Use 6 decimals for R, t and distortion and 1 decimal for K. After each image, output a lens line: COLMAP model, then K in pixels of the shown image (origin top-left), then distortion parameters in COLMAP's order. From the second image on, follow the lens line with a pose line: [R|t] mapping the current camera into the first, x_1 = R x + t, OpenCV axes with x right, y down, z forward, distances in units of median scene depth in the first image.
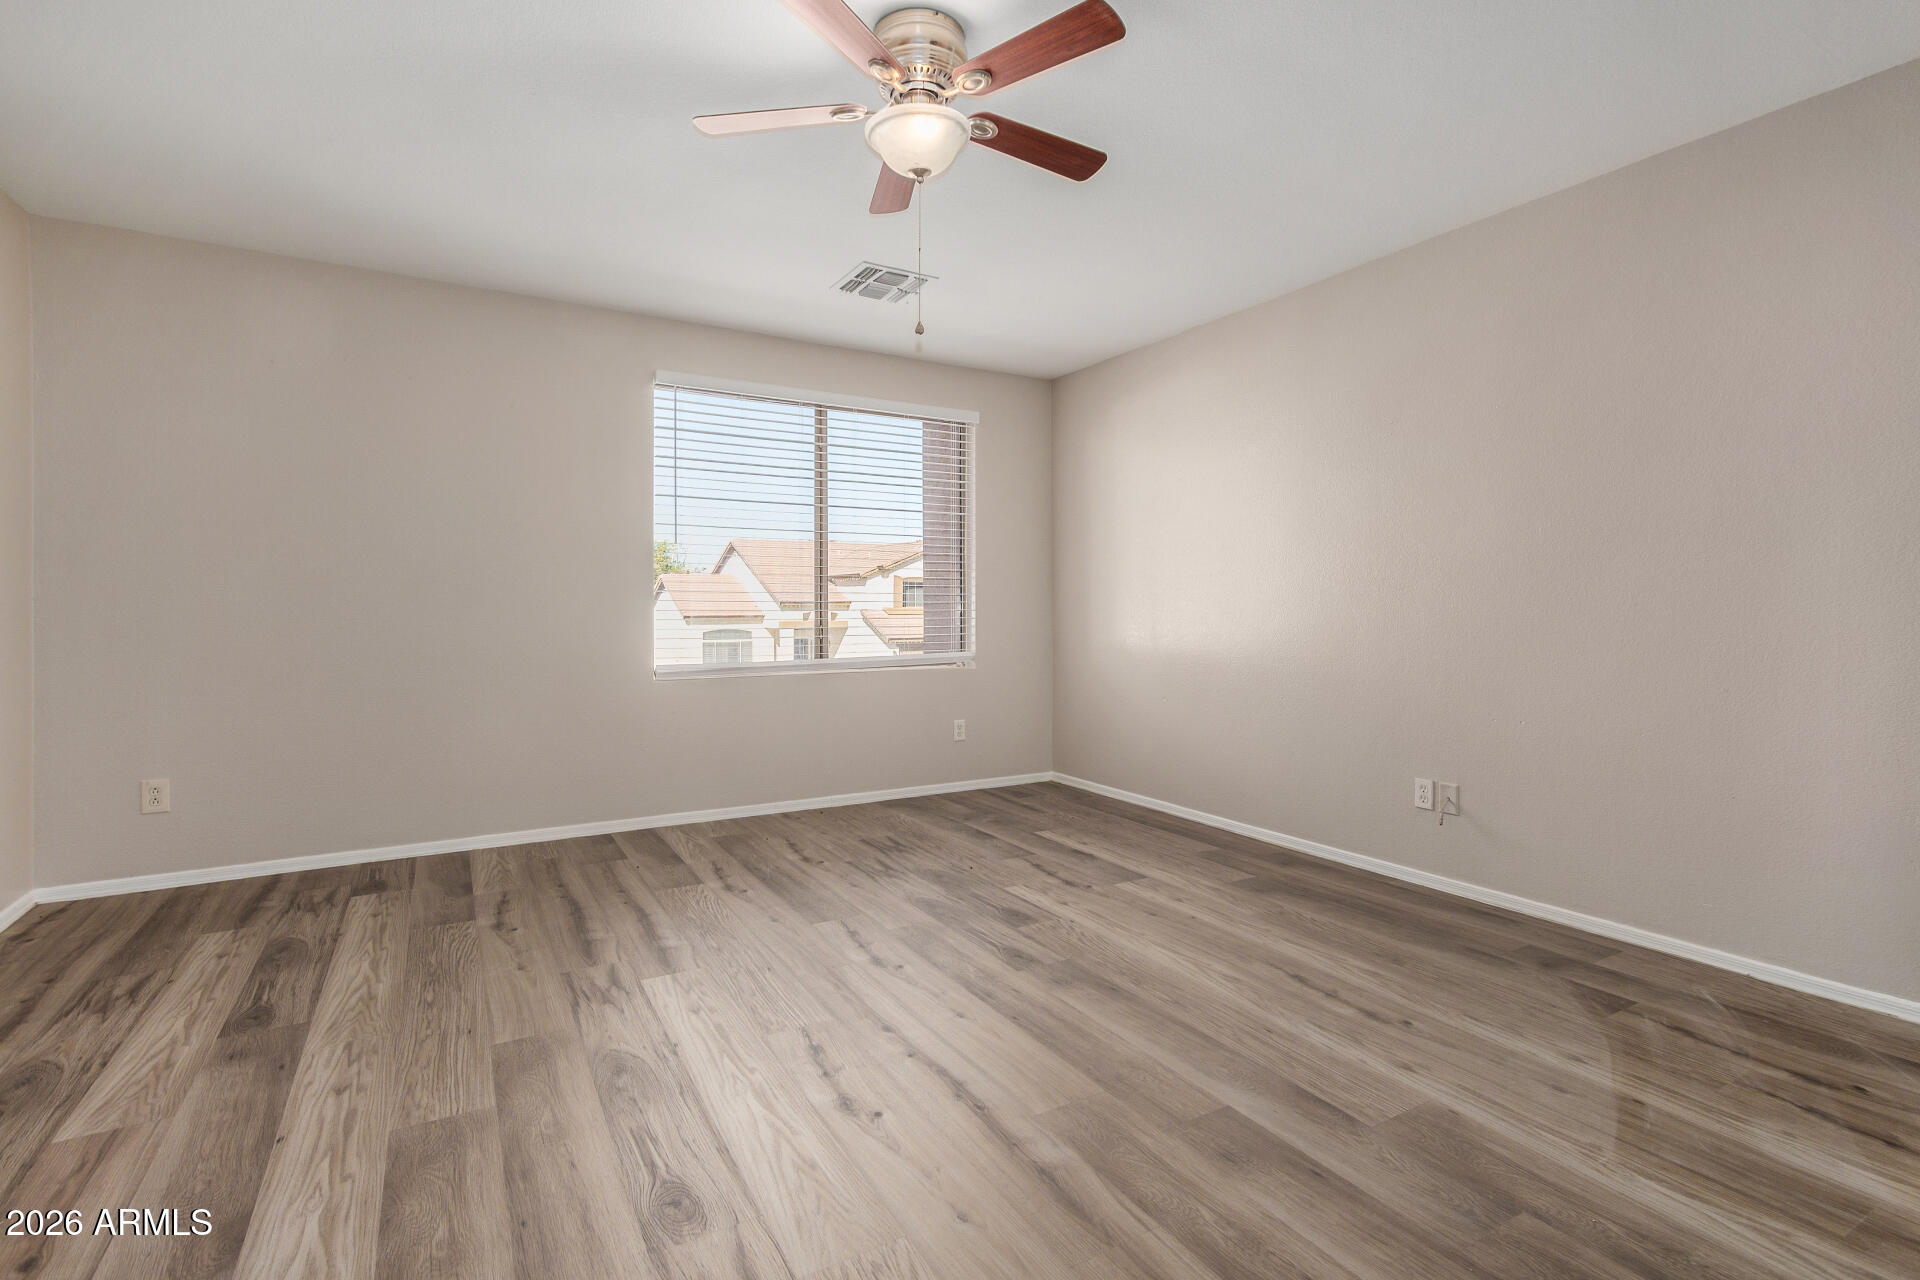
lens RADIAL K [[877.6, 0, 952.9], [0, 877.6, 637.2], [0, 0, 1]] dist [0.004342, -0.001001]
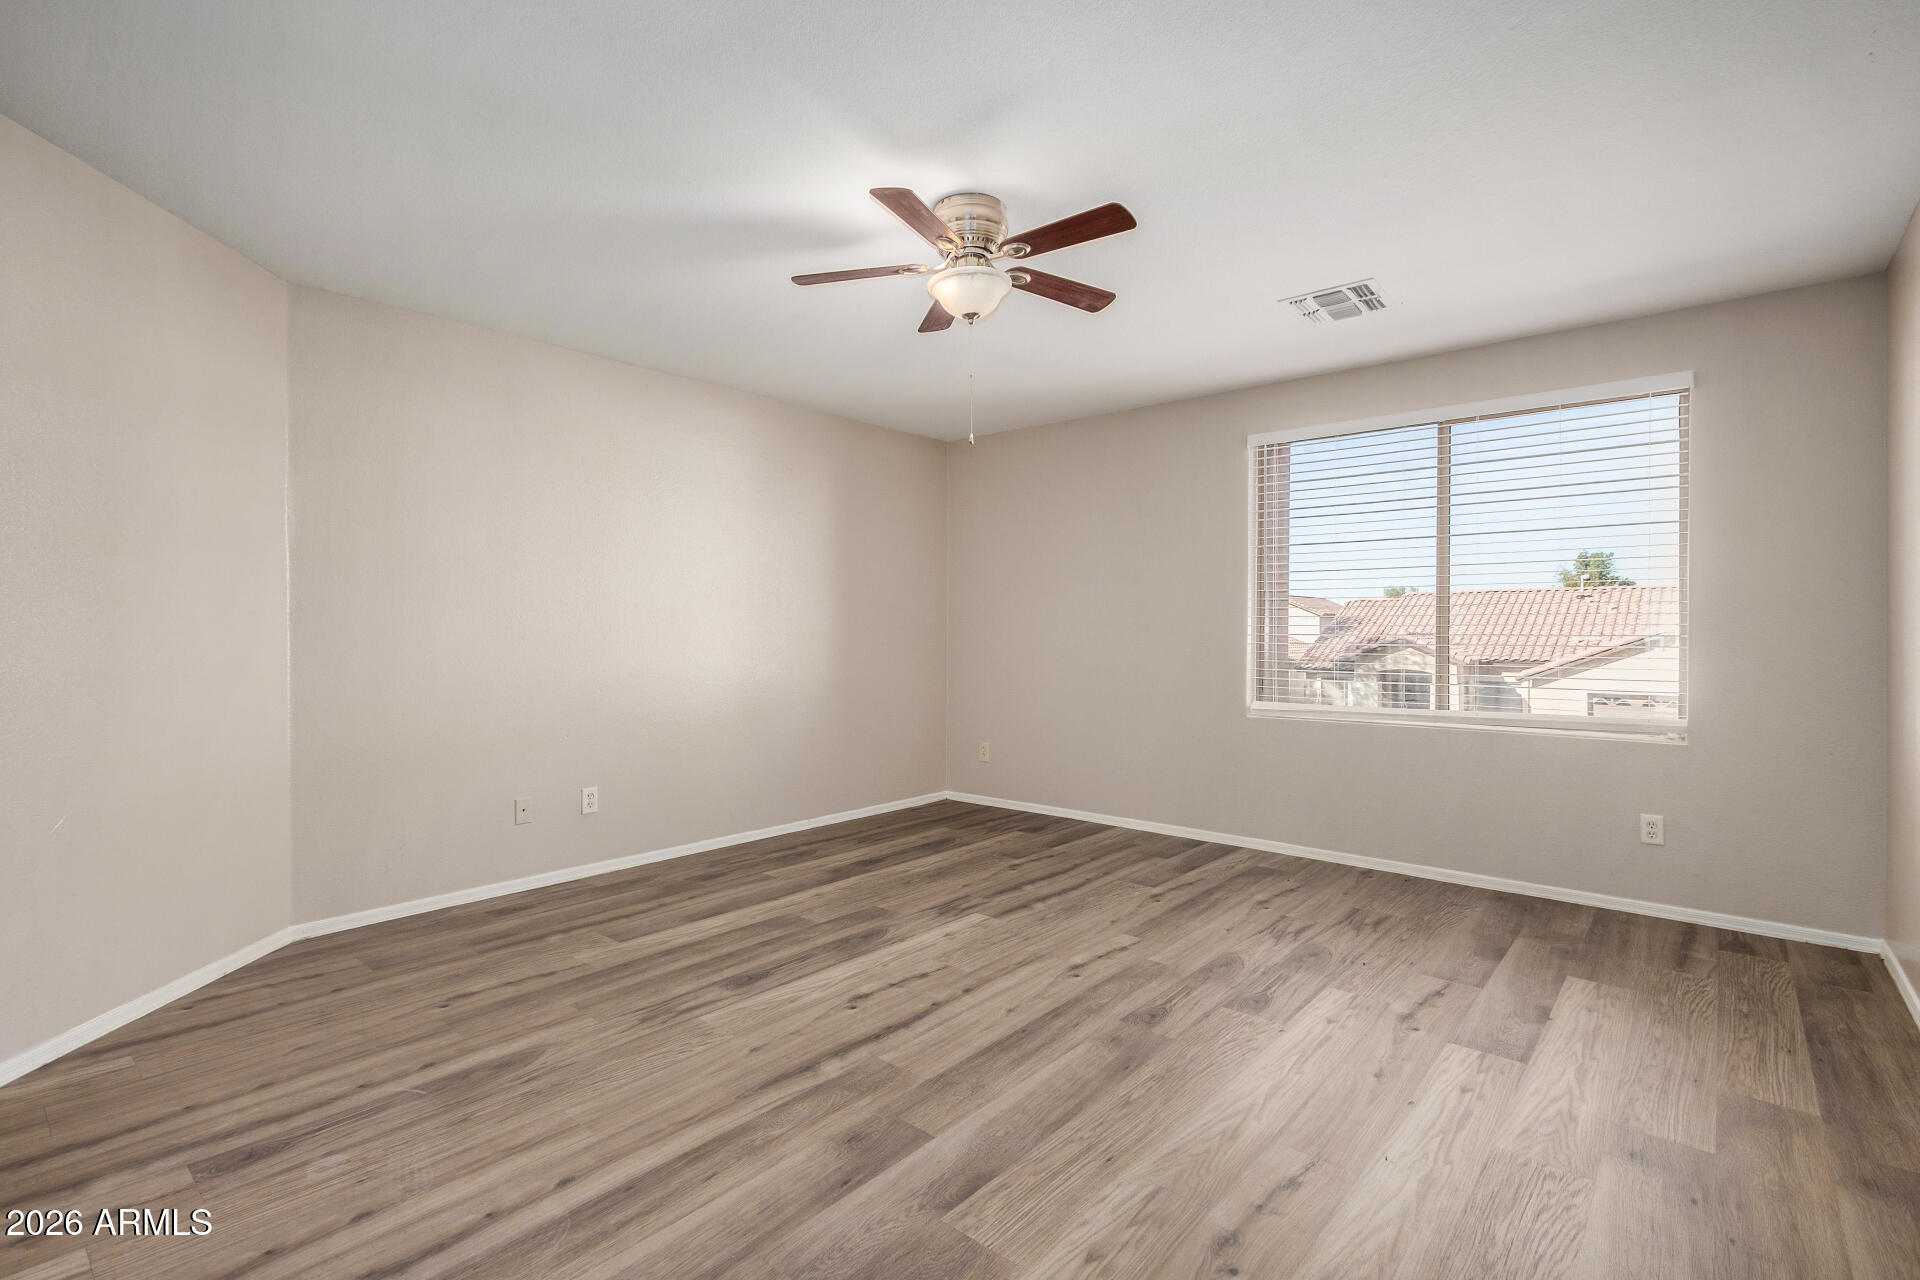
lens RADIAL K [[877.6, 0, 962.1], [0, 877.6, 632.4], [0, 0, 1]] dist [0.004342, -0.001001]
pose [[0.335282, 0.002205, -0.942115, 0.905979], [-0.033961, 0.999376, -0.009747, -0.047815], [0.941506, 0.035264, 0.335147, 0.444165]]
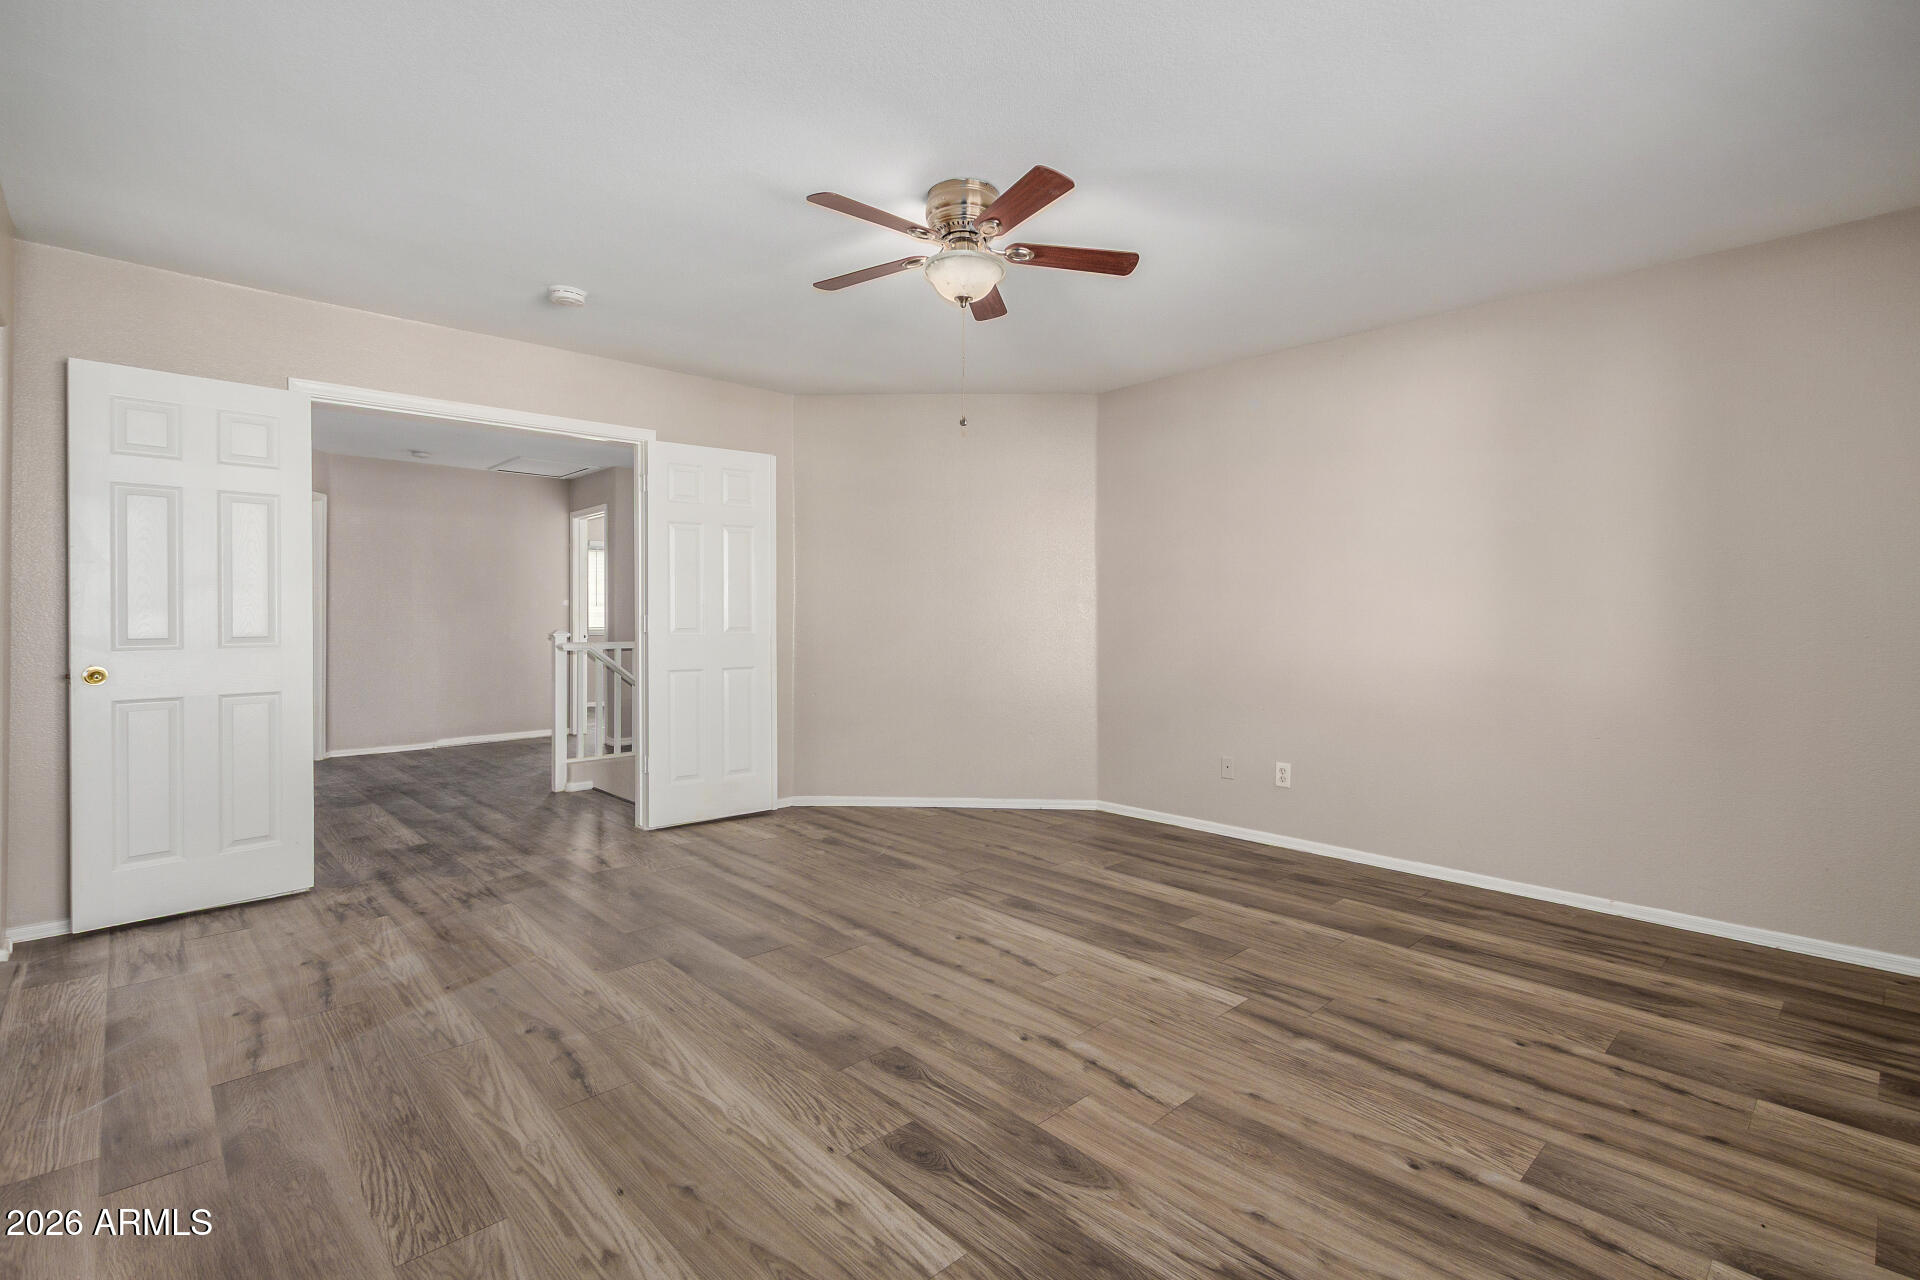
lens RADIAL K [[877.6, 0, 960.6], [0, 877.6, 625.1], [0, 0, 1]] dist [0.004342, -0.001001]
pose [[-0.970598, 0.001878, -0.240697, 0.213785], [-0.009746, 0.998843, 0.047092, -0.094602], [0.240507, 0.048053, -0.969457, 1.761564]]
